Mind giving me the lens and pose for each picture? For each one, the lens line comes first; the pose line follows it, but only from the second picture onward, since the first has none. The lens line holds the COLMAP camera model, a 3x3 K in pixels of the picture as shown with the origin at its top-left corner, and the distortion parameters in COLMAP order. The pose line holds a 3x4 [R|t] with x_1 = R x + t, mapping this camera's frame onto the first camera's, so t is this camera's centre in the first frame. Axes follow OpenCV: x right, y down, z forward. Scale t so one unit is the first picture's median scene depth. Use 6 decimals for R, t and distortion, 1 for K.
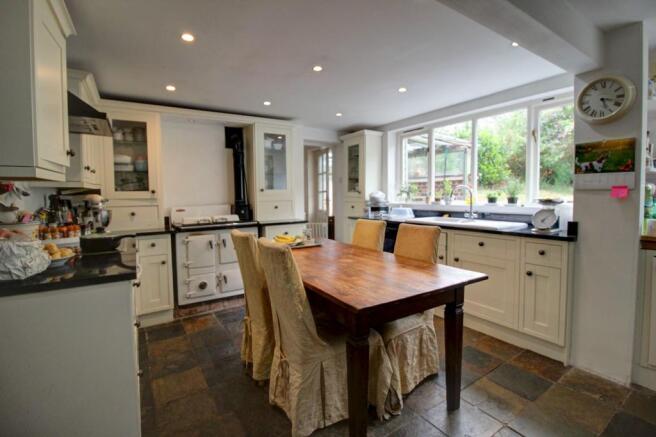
lens RADIAL K [[309.9, 0, 331.0], [0, 309.9, 207.9], [0, 0, 1]] dist [0.000150, -0.000052]
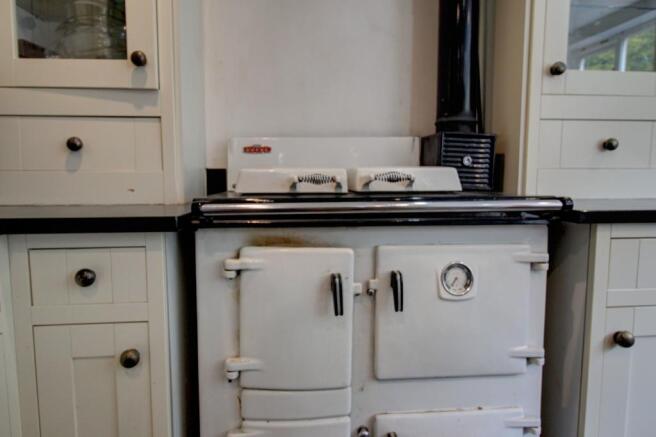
lens RADIAL K [[428.1, 0, 327.4], [0, 428.1, 215.8], [0, 0, 1]] dist [-0.000366, 0.000043]
pose [[0.892390, 0.066632, -0.446319, -0.257726], [-0.038175, 0.996640, 0.072462, 0.042369], [0.449647, -0.047626, 0.891935, 0.715310]]
